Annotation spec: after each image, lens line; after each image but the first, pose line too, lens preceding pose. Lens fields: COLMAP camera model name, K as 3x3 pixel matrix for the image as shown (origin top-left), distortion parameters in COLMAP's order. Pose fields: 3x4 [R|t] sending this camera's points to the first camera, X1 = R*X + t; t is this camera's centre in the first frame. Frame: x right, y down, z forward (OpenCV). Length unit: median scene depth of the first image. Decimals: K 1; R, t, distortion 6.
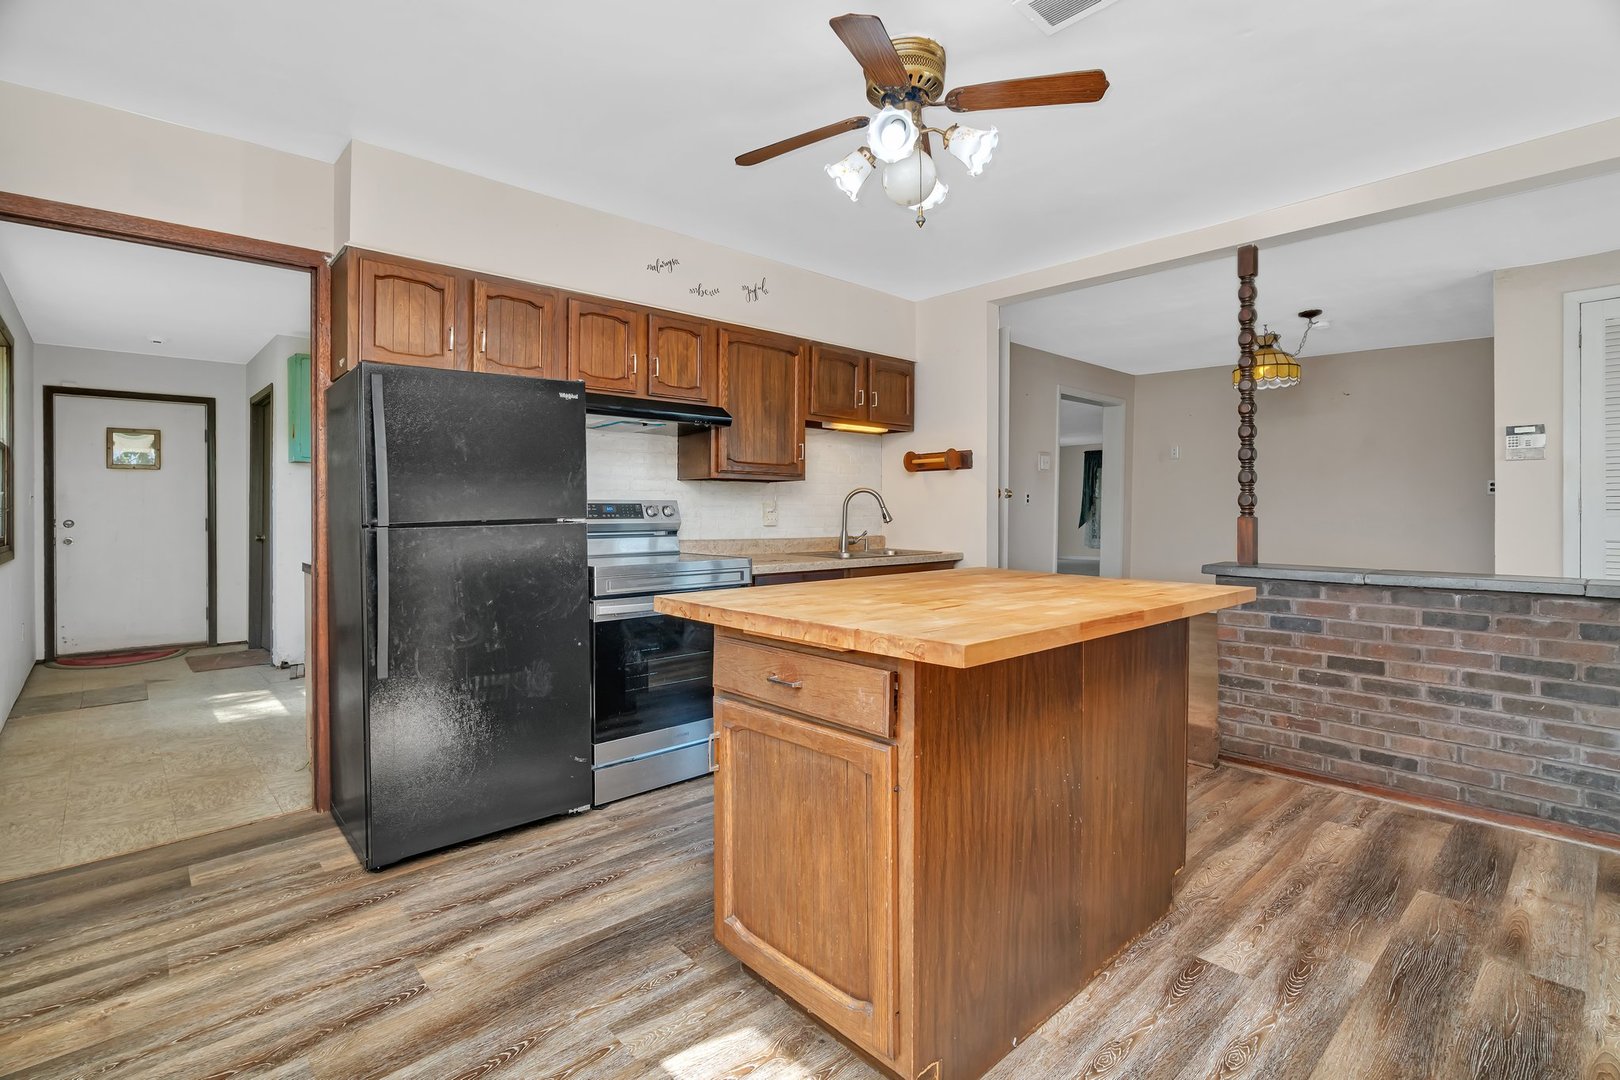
lens RADIAL K [[743.6, 0, 807.2], [0, 743.6, 518.1], [0, 0, 1]] dist [-0.002800, -0.000460]
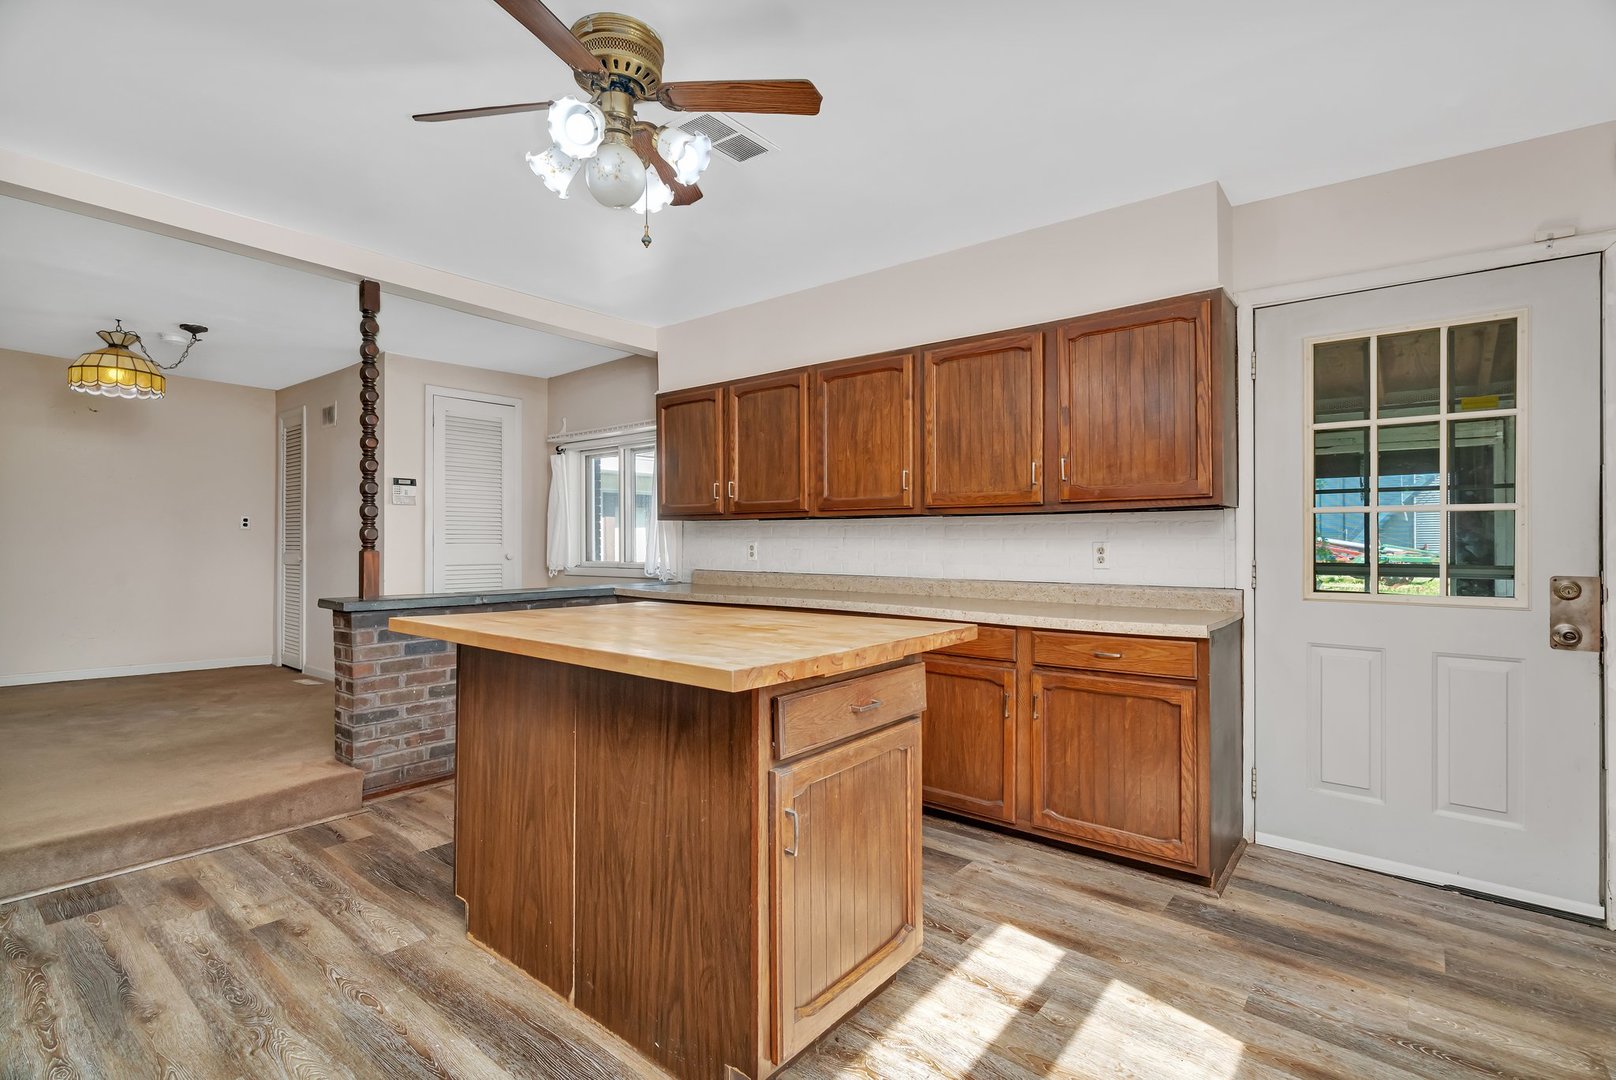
lens RADIAL K [[741.8, 0, 806.9], [0, 741.8, 544.2], [0, 0, 1]] dist [-0.002800, -0.000460]
pose [[-0.139035, 0.002461, 0.990284, -0.489773], [0.007592, 0.999970, -0.001419, -0.003537], [-0.990258, 0.007321, -0.139050, 0.572788]]
